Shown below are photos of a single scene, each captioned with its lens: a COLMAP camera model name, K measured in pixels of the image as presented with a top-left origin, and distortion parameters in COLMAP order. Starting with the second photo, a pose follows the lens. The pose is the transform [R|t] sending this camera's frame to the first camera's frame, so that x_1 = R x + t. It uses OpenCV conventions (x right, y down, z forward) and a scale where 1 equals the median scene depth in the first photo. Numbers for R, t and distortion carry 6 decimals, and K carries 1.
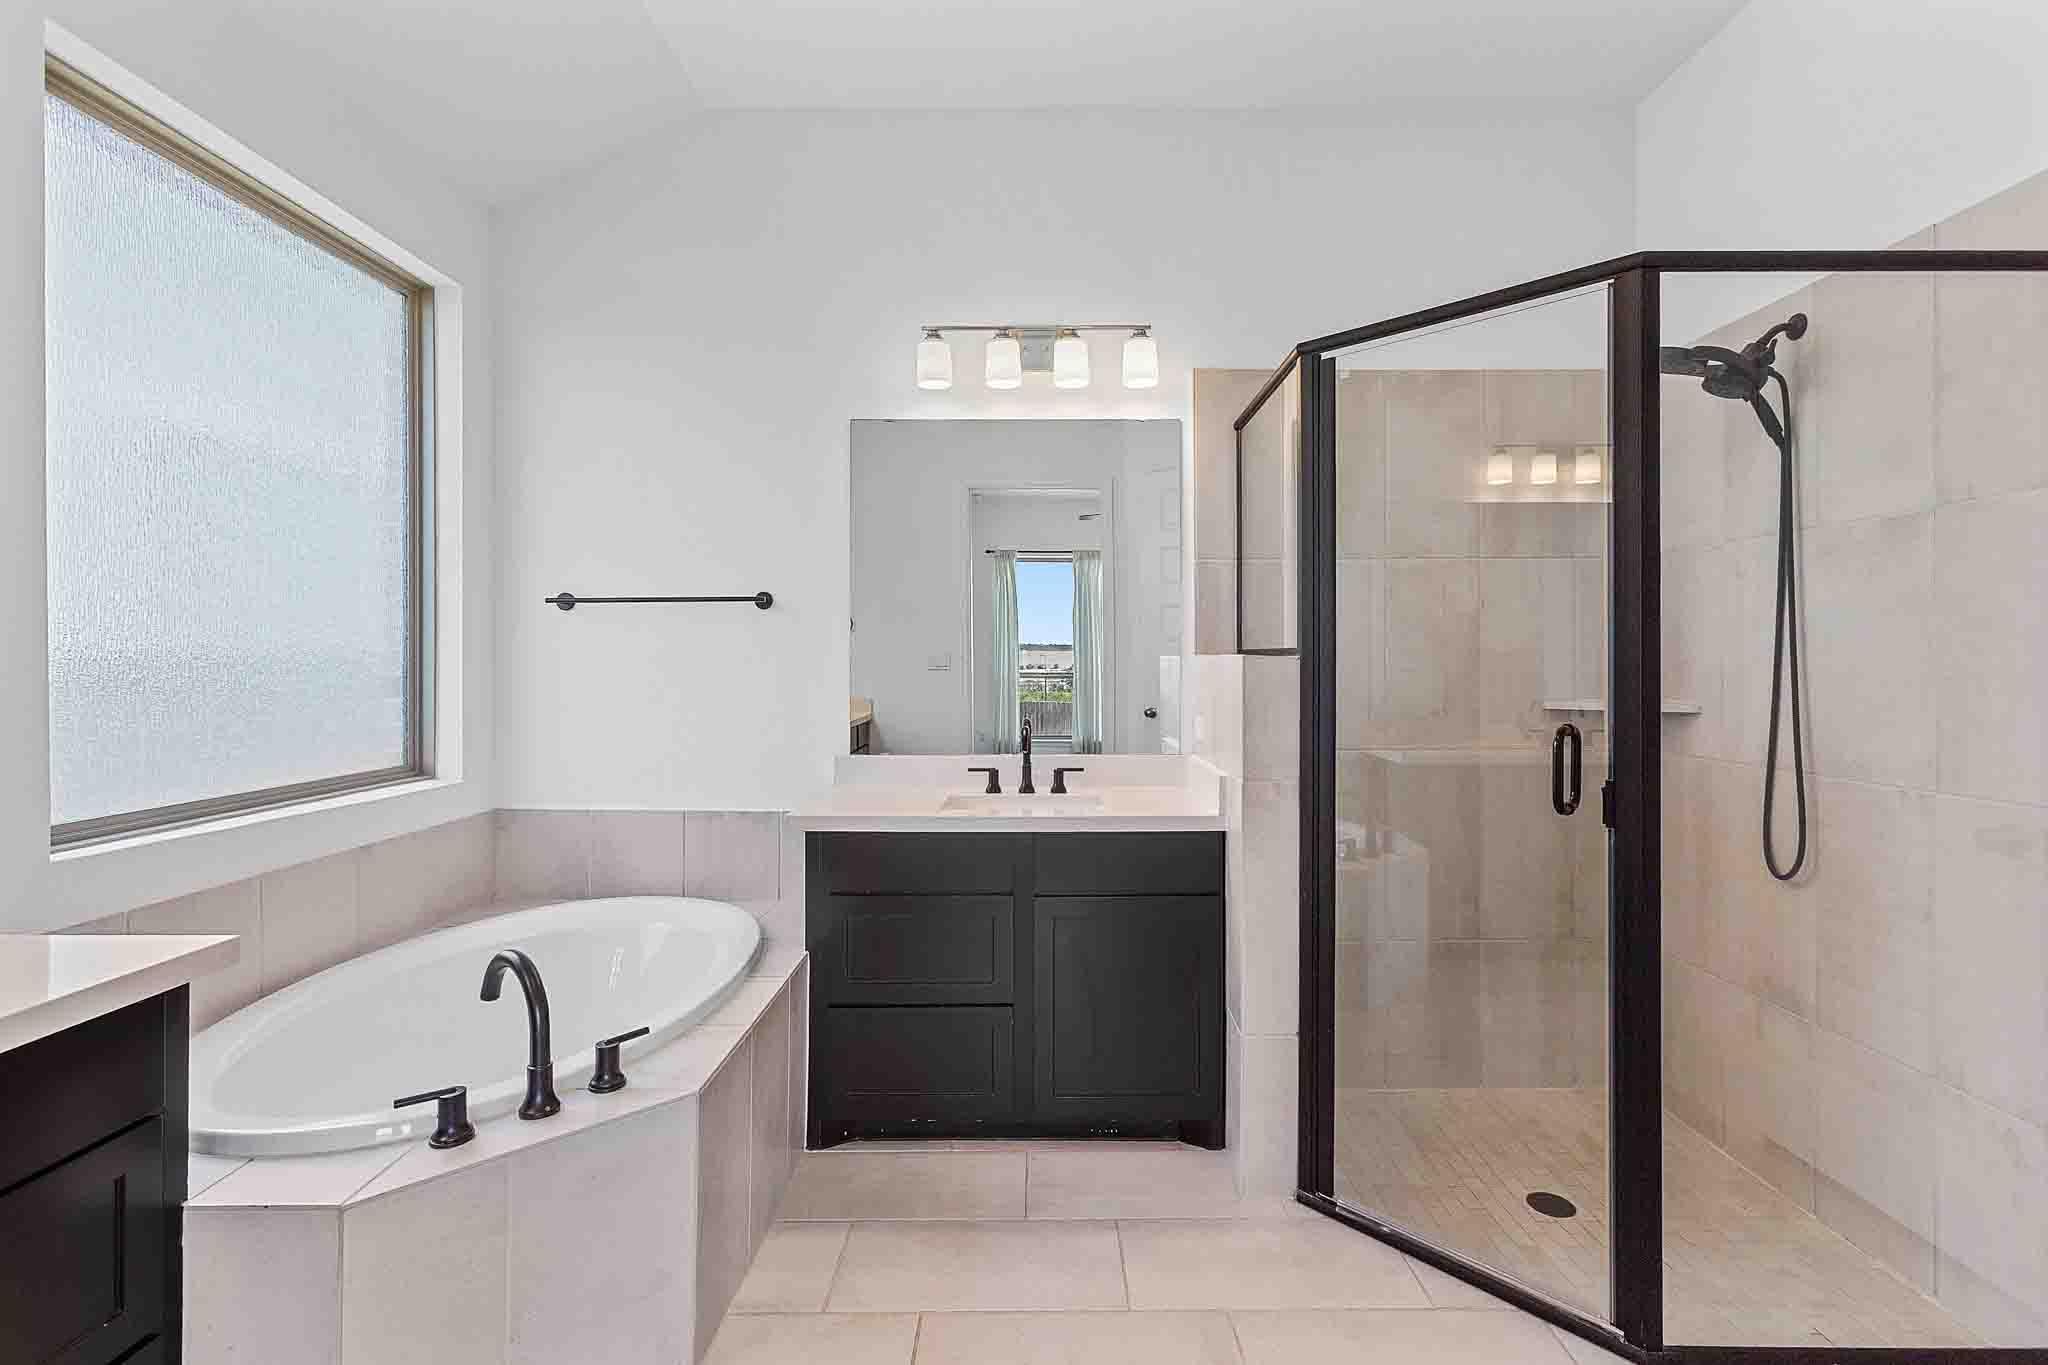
lens RADIAL K [[920.6, 0, 1040.9], [0, 920.6, 655.2], [0, 0, 1]] dist [-0.020618, 0.010303]
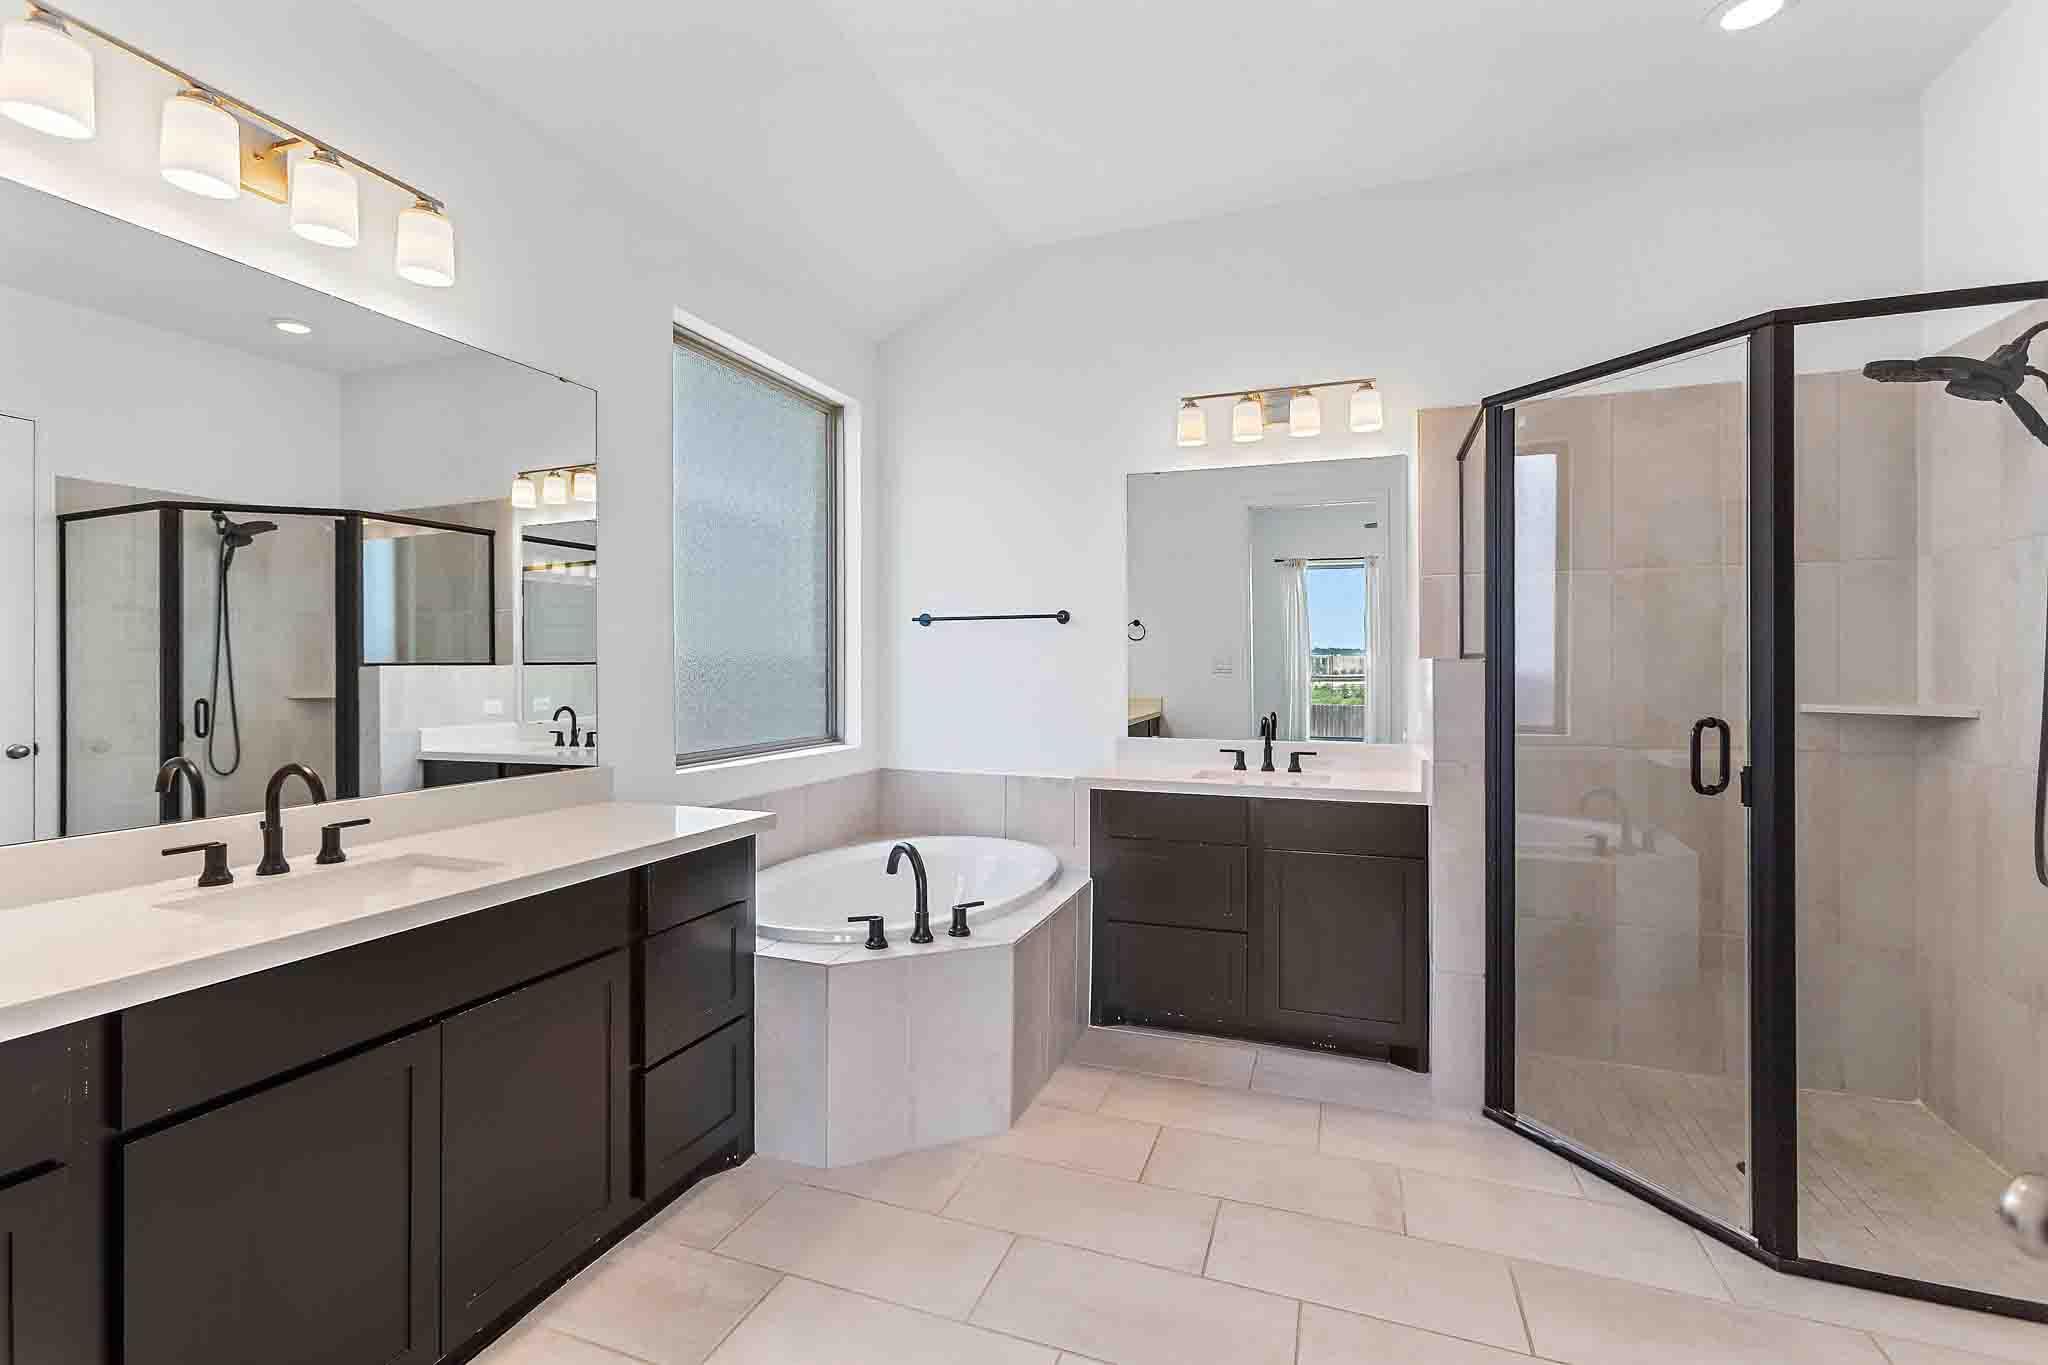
lens RADIAL K [[920.6, 0, 1003.0], [0, 920.6, 657.5], [0, 0, 1]] dist [-0.020618, 0.010303]
pose [[0.931613, -0.001048, -0.363450, 0.118410], [0.000120, 0.999997, -0.002577, 0.002043], [0.363451, 0.002357, 0.931610, -0.311499]]
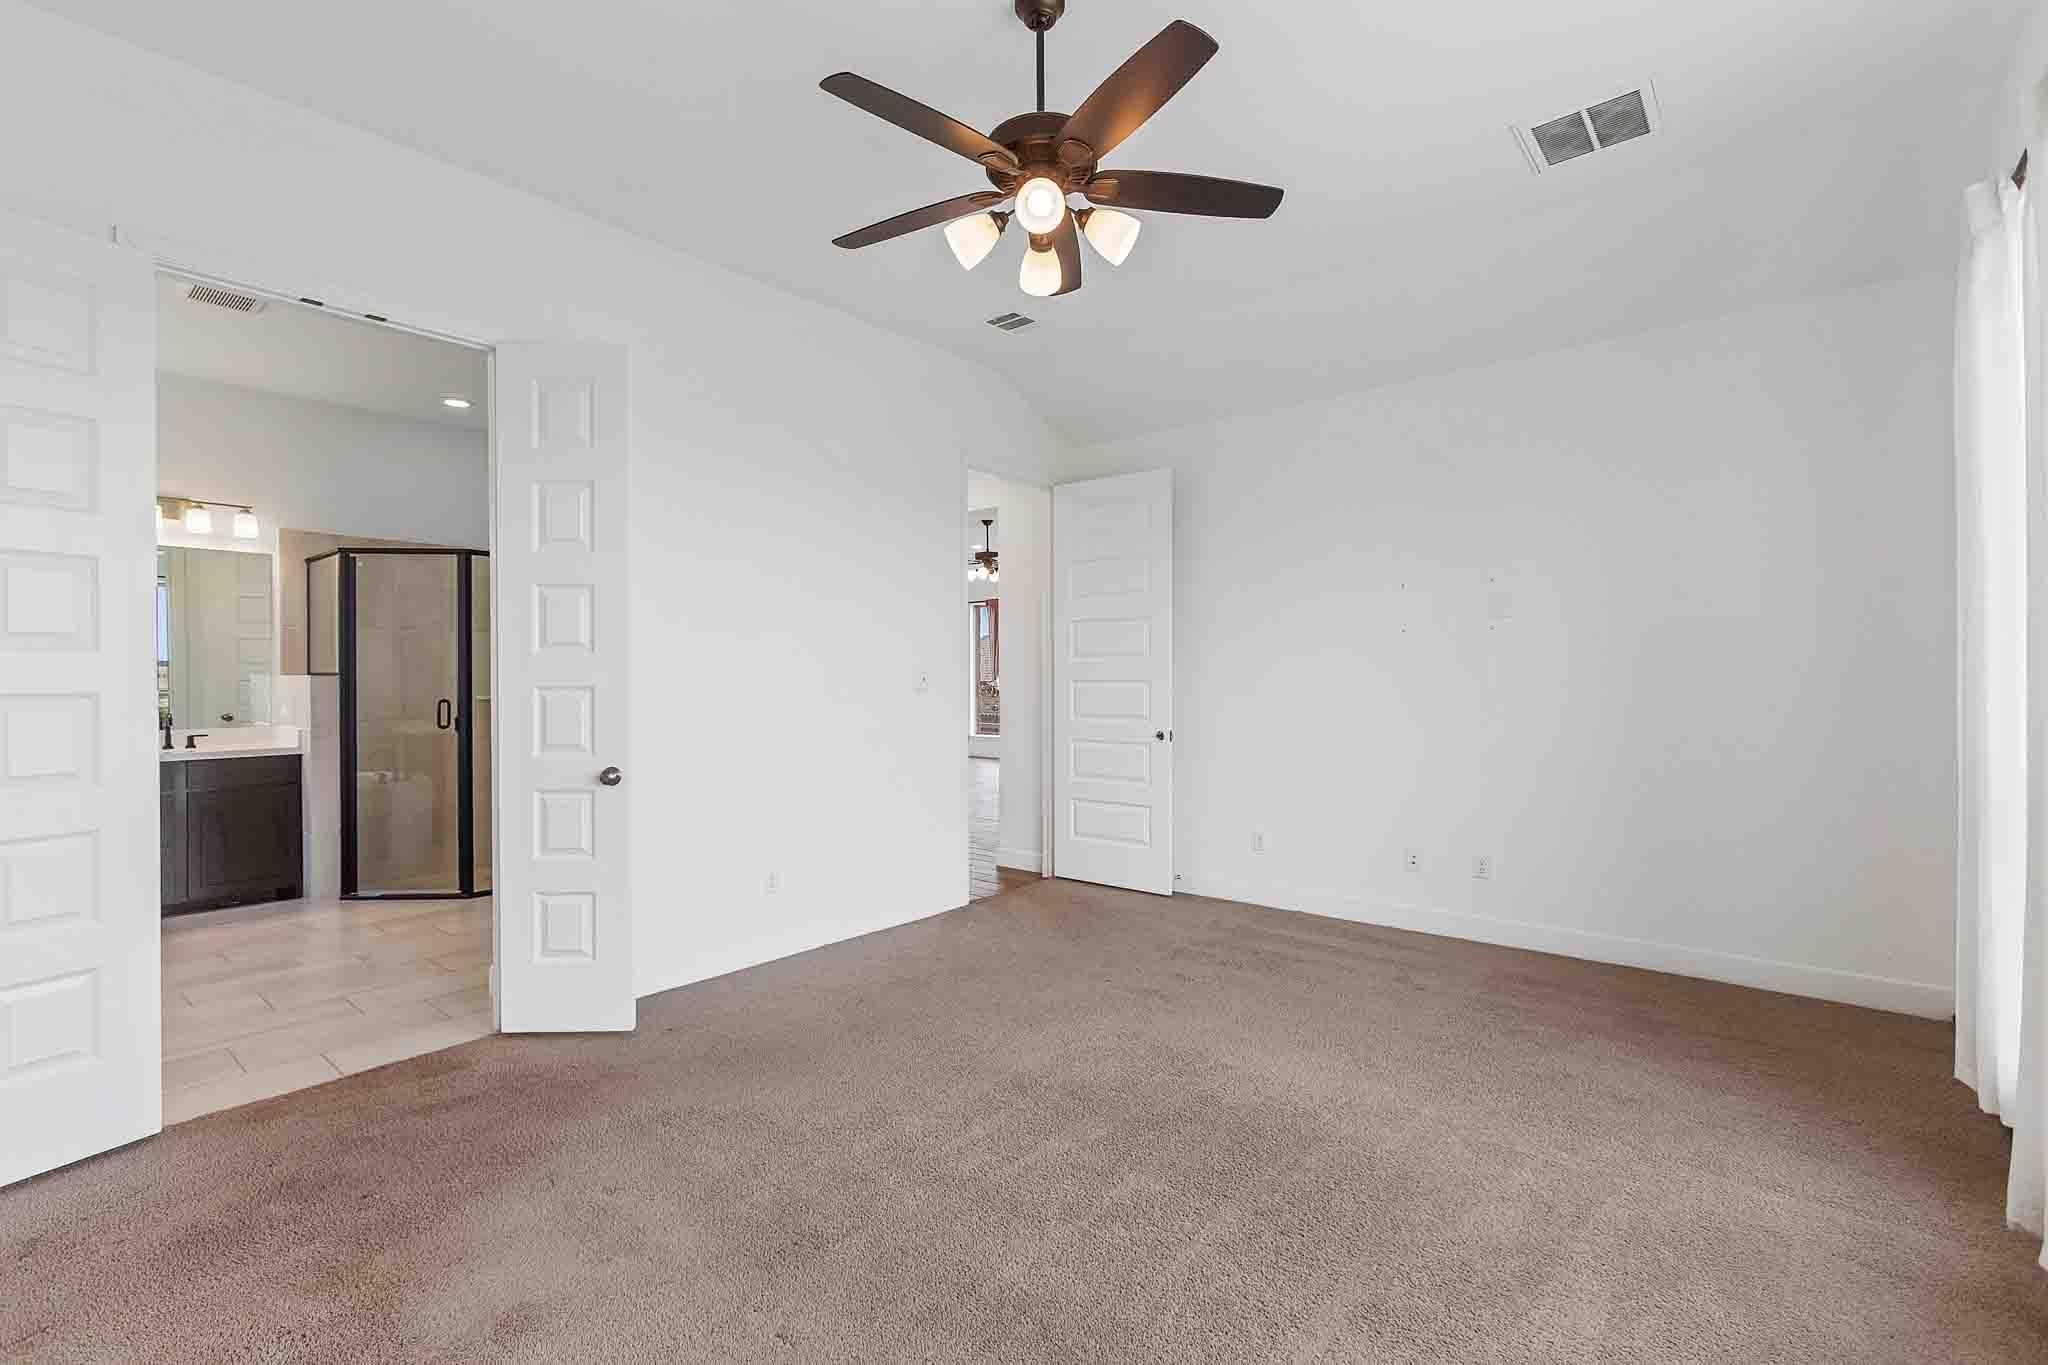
lens RADIAL K [[920.6, 0, 1041.4], [0, 920.6, 675.0], [0, 0, 1]] dist [-0.020618, 0.010303]
pose [[0.639688, -0.009247, 0.768579, -0.355143], [-0.001965, 0.999905, 0.013666, -0.035717], [-0.768632, -0.010253, 0.639609, -1.815784]]
